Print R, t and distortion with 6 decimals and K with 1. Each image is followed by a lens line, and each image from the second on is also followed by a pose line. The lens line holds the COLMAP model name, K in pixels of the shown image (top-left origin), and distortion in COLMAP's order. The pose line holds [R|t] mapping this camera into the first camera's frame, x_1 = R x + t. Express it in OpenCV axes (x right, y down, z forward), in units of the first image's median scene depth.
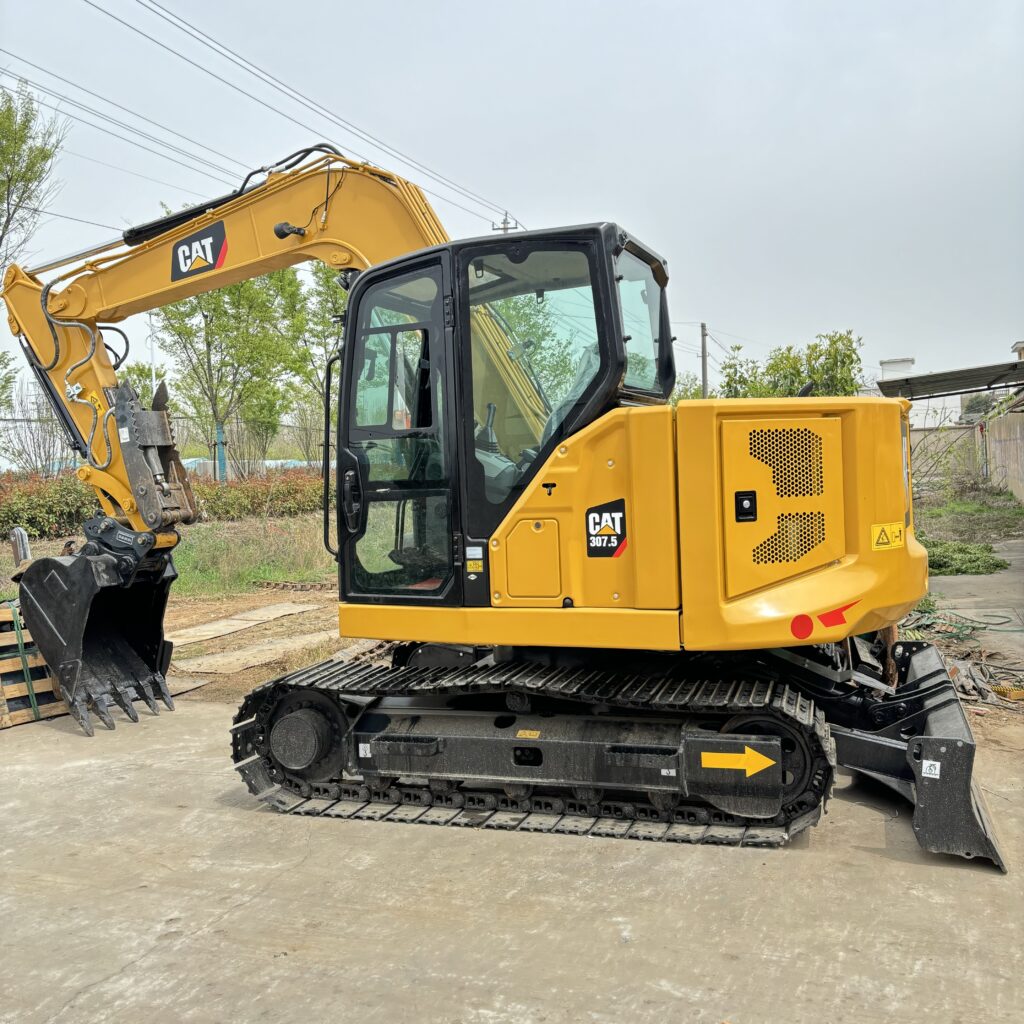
lens RADIAL K [[1009.6, 0, 512.0], [0, 1009.6, 512.0], [0, 0, 1]] dist [0.042839, -0.087539]
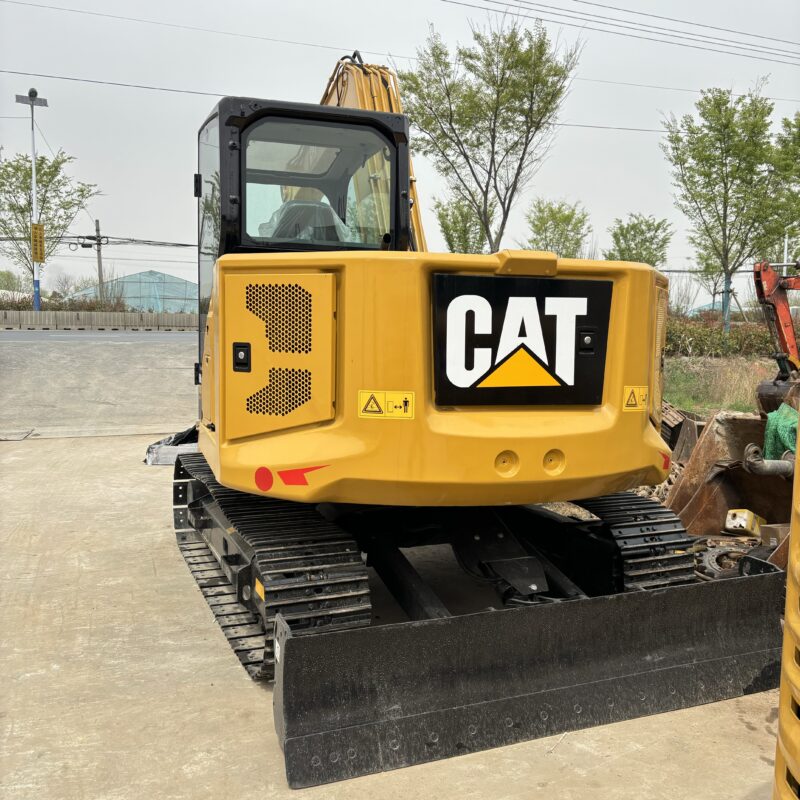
lens RADIAL K [[798.3, 0, 419.4], [0, 798.3, 393.1], [0, 0, 1]] dist [0.013986, -0.014329]
pose [[0.679289, 0.117318, -0.724433, 0.958256], [-0.073194, 0.993048, 0.092186, -0.058350], [0.730212, -0.009597, 0.683153, 0.560529]]
